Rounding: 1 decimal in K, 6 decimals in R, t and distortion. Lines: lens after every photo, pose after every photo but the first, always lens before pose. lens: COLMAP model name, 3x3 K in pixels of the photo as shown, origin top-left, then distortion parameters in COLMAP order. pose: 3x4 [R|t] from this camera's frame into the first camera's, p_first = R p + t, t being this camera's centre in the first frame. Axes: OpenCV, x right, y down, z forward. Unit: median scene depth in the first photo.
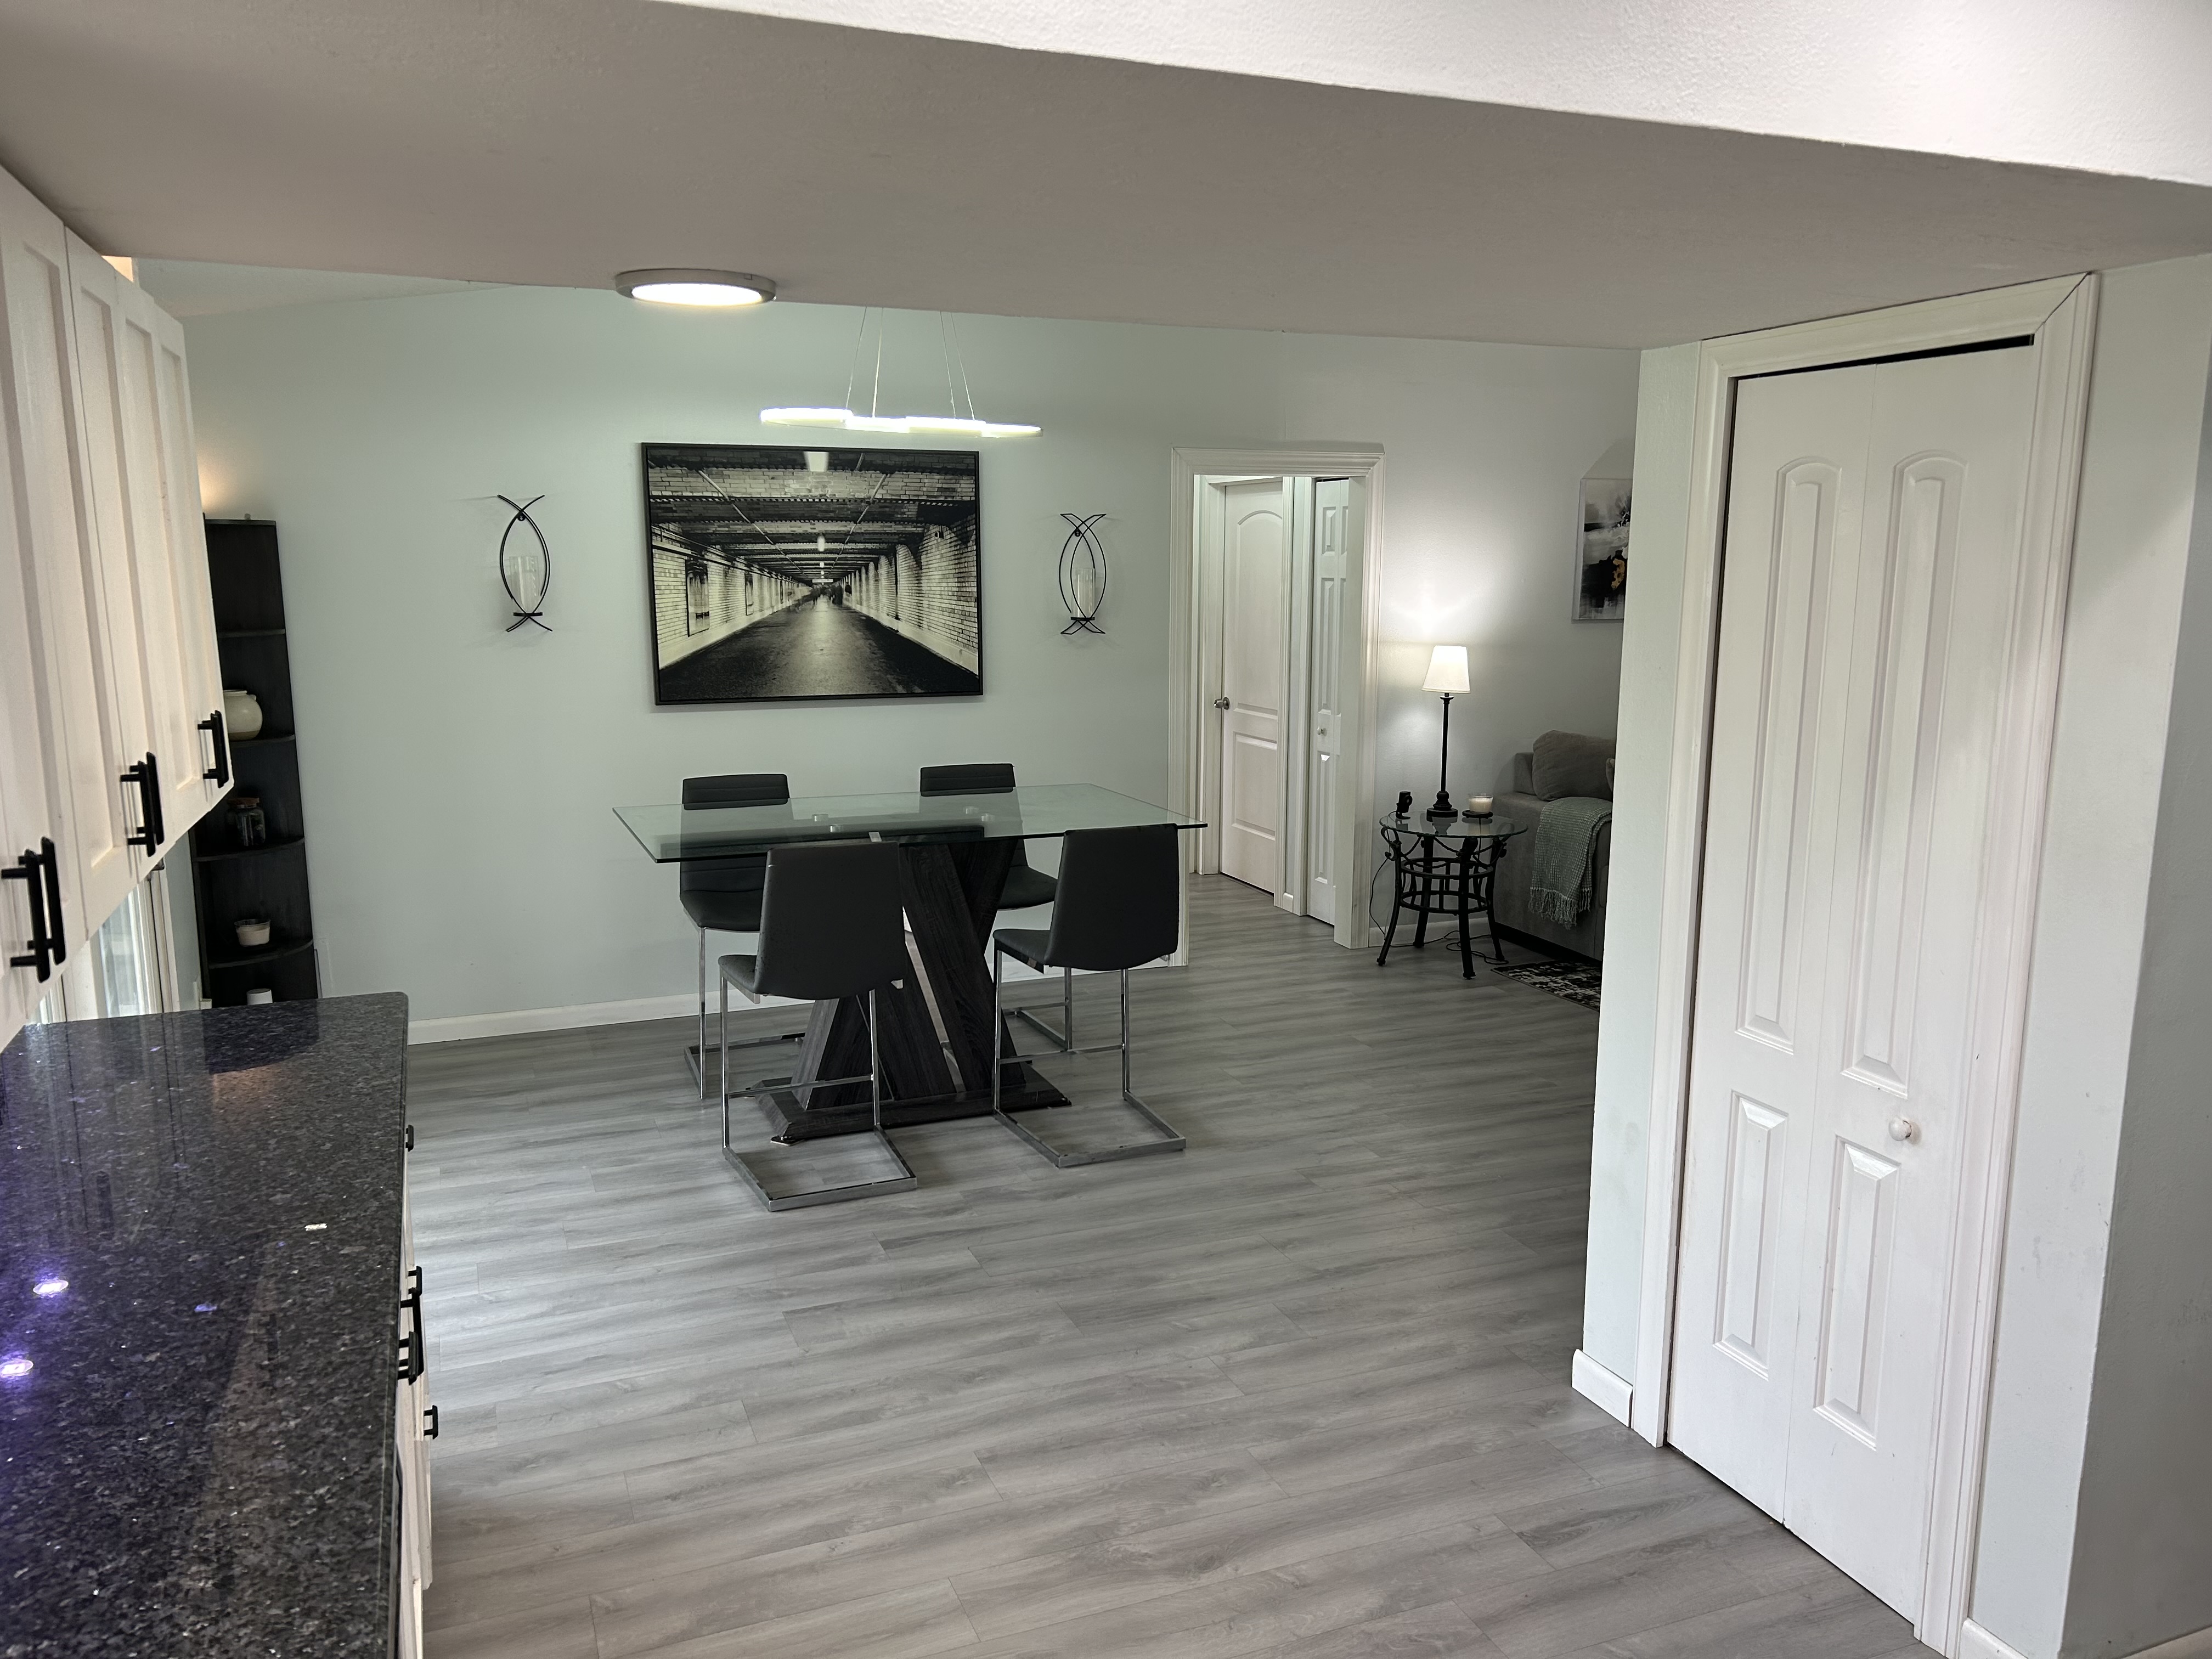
lens RADIAL K [[1659.3, 0, 1116.8], [0, 1659.3, 837.6], [0, 0, 1]] dist [0.059491, -0.069071]
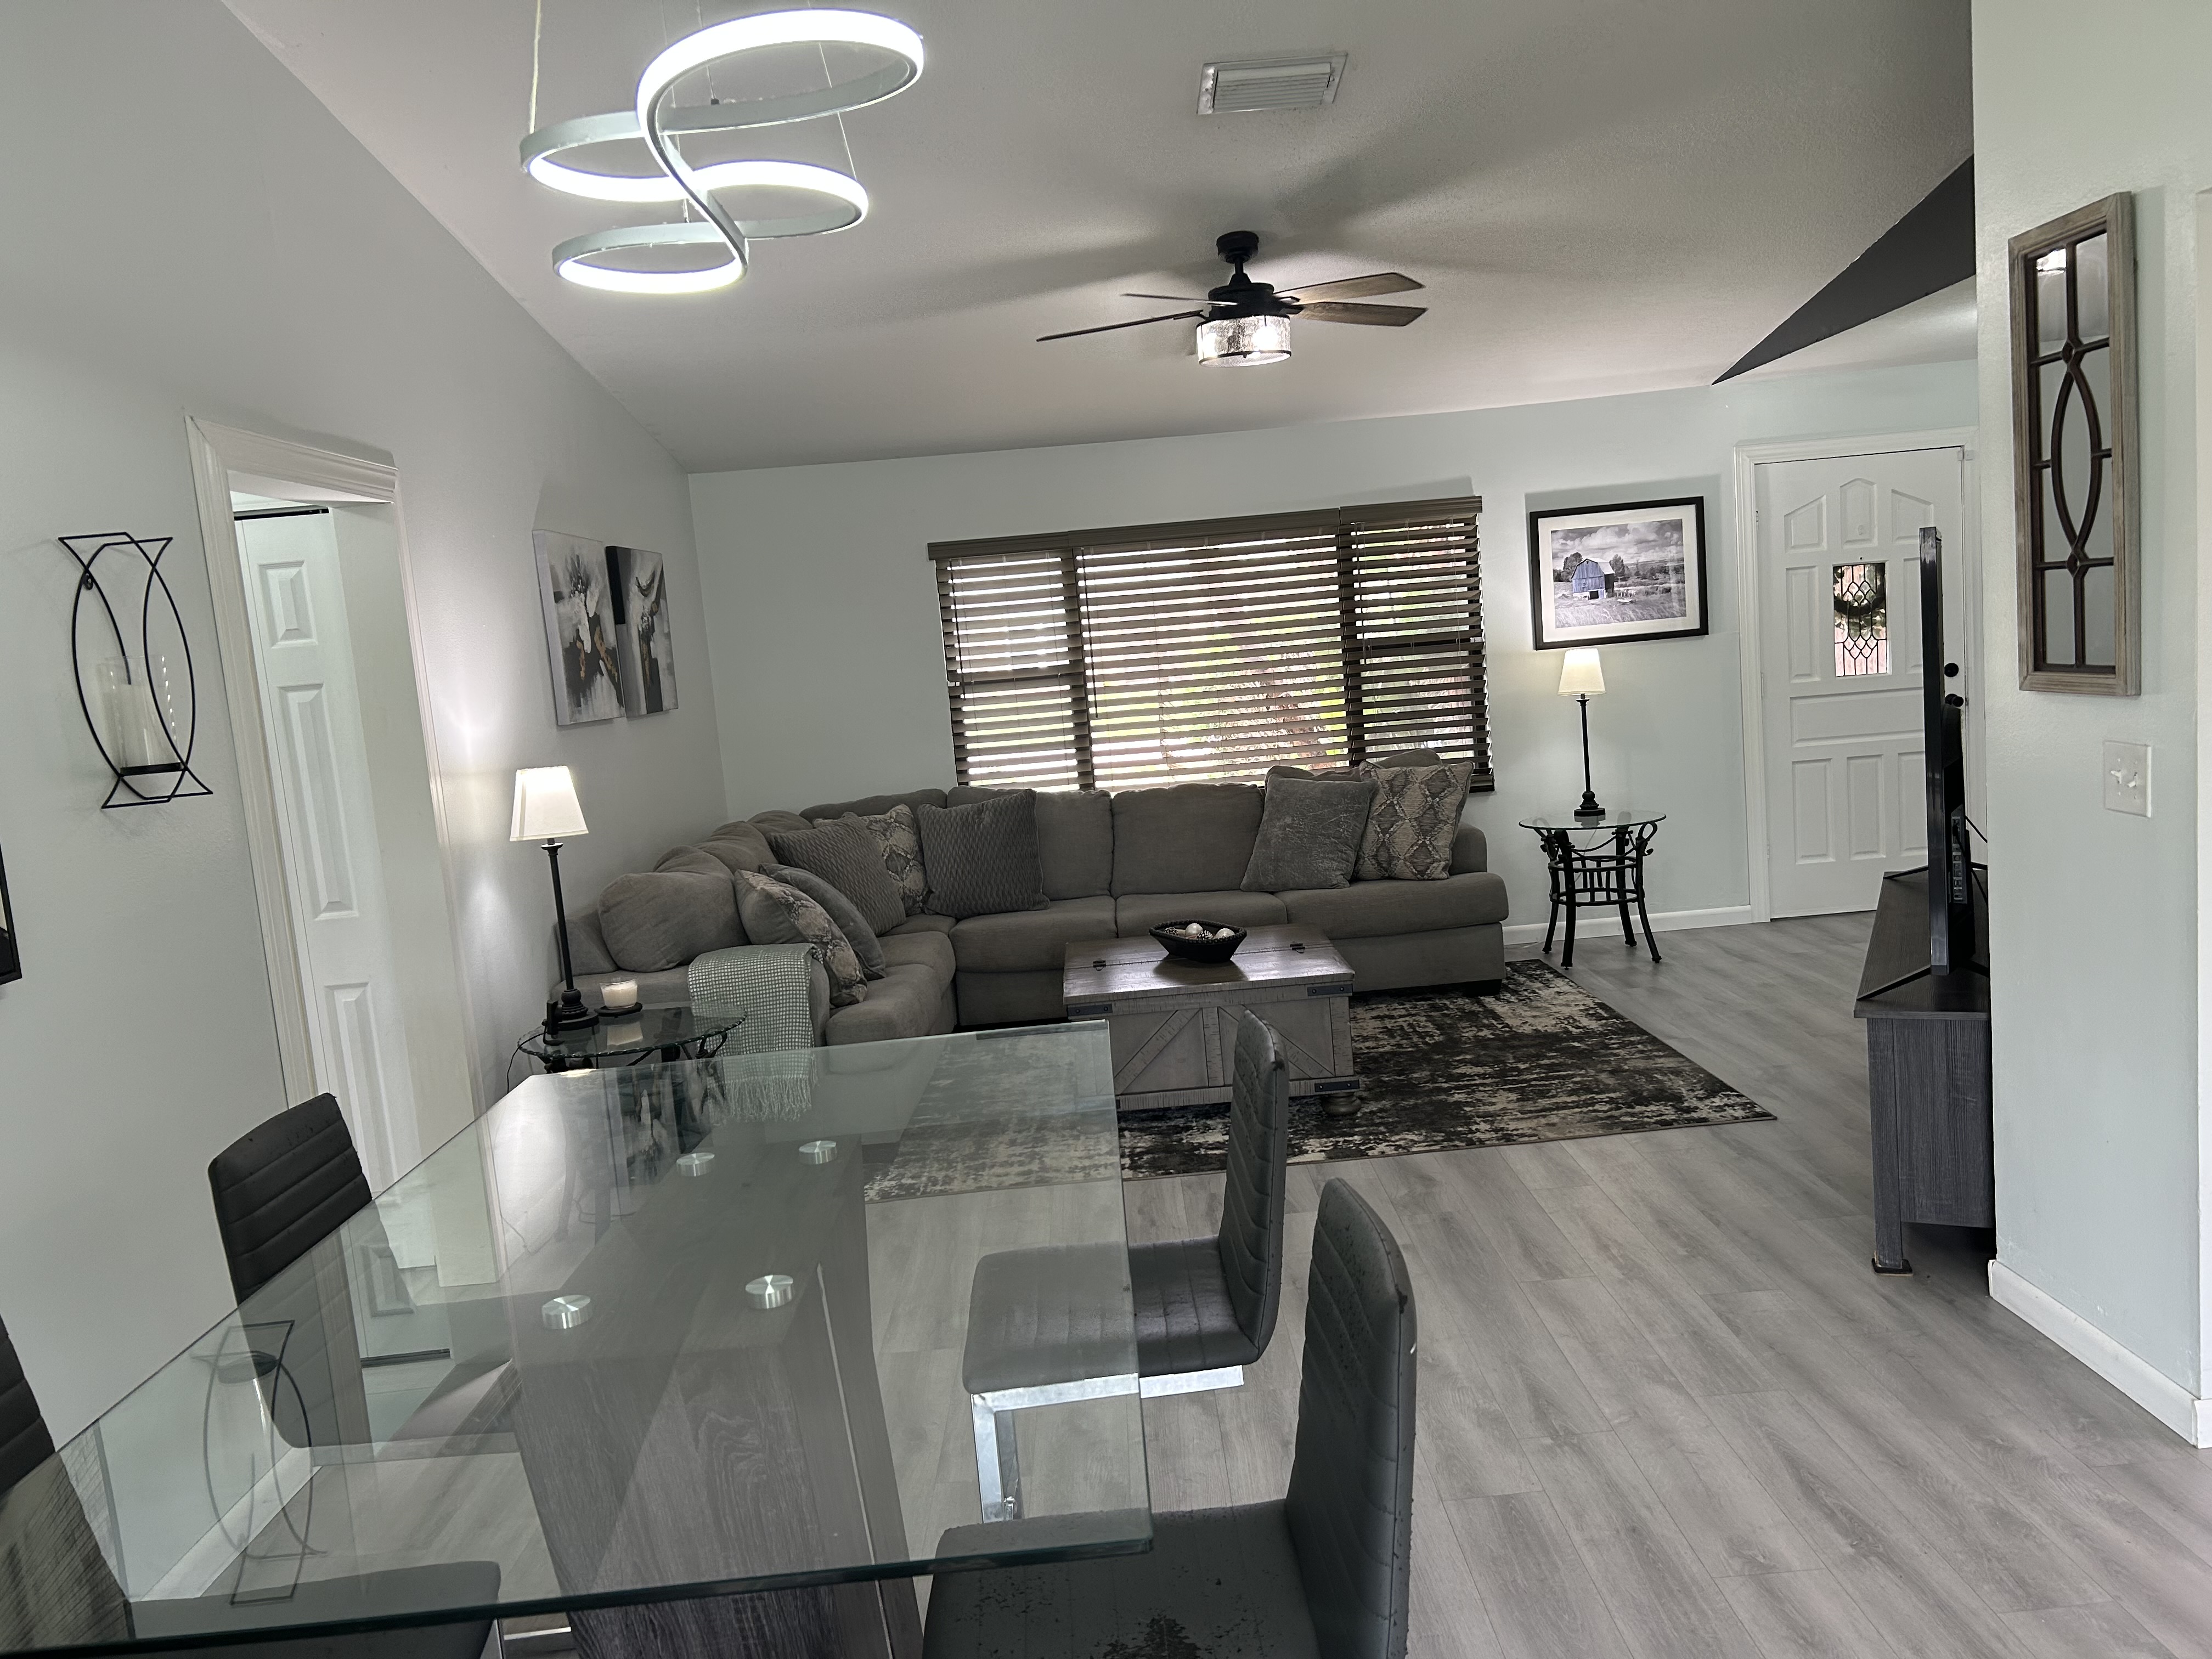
lens RADIAL K [[1659.3, 0, 1116.0], [0, 1659.3, 841.9], [0, 0, 1]] dist [0.059491, -0.069071]
pose [[0.364543, -0.148558, 0.919260, -0.380922], [0.245104, 0.967689, 0.059186, -0.084211], [-0.898350, 0.203739, 0.389176, 0.655250]]
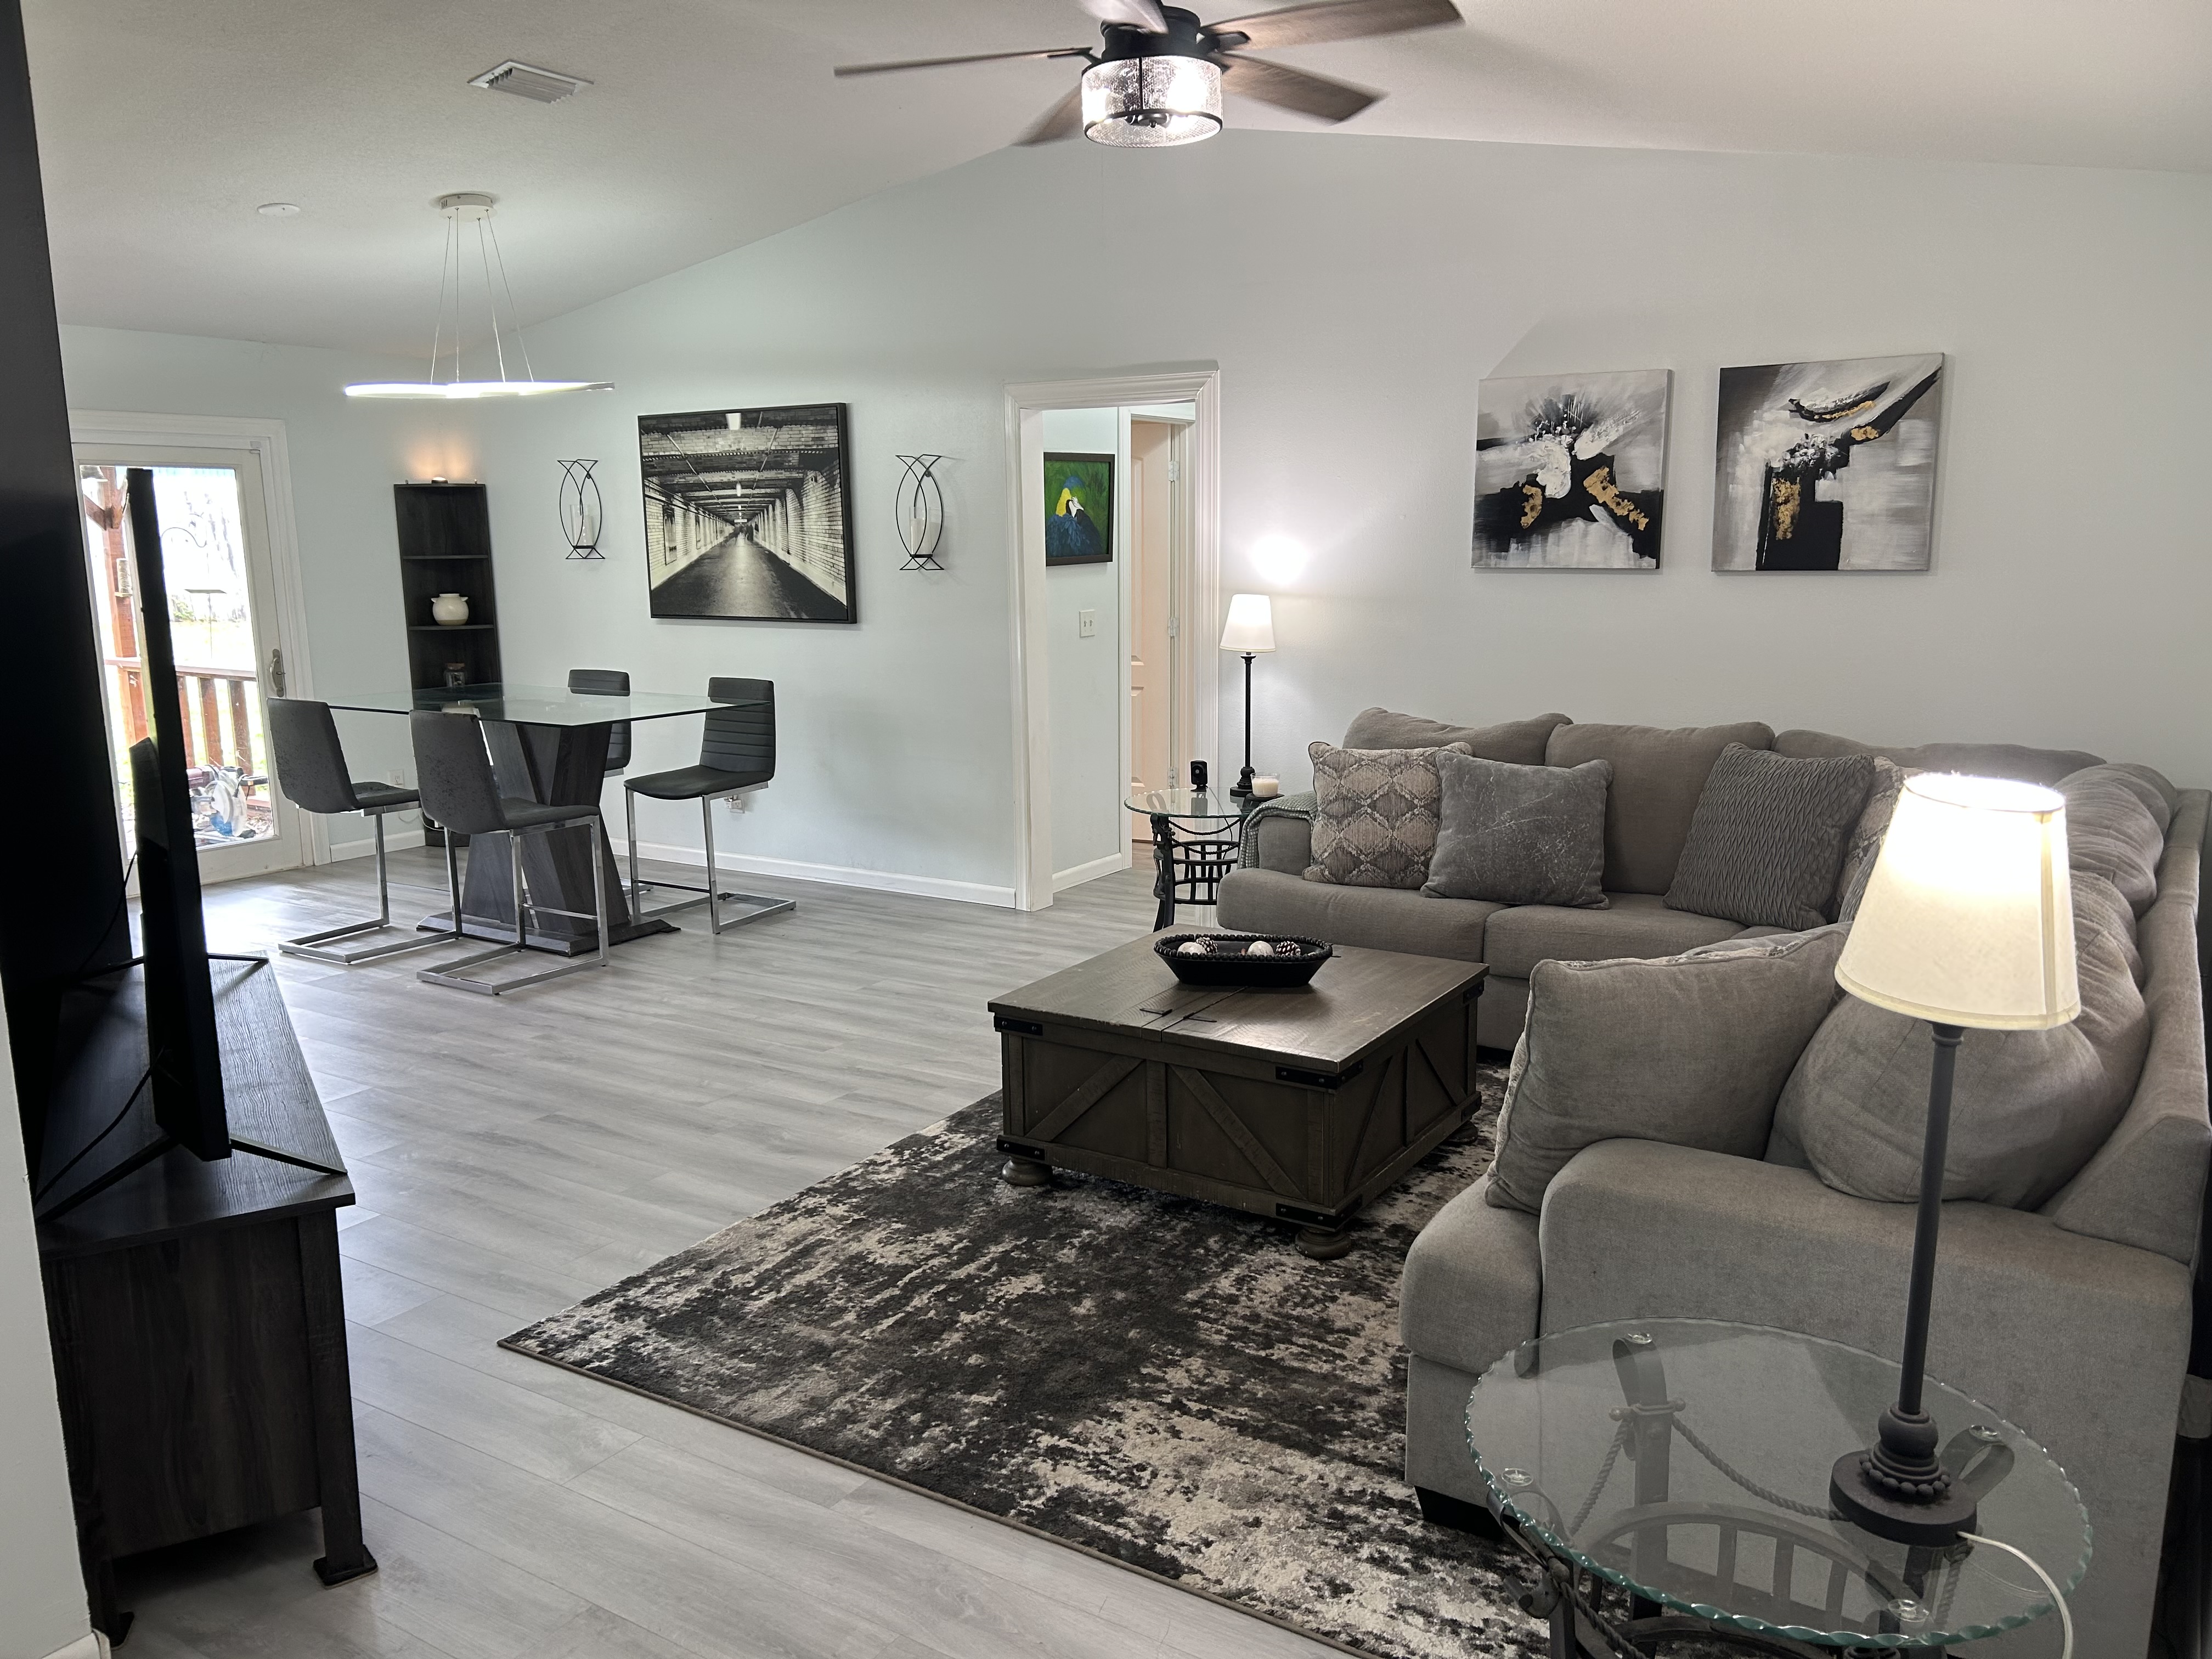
lens RADIAL K [[1659.3, 0, 1115.7], [0, 1659.3, 837.6], [0, 0, 1]] dist [0.059491, -0.069071]
pose [[0.578187, 0.140225, -0.803764, 1.017959], [-0.130203, 0.988354, 0.078767, -0.060136], [0.805449, 0.059111, 0.589711, 0.538916]]
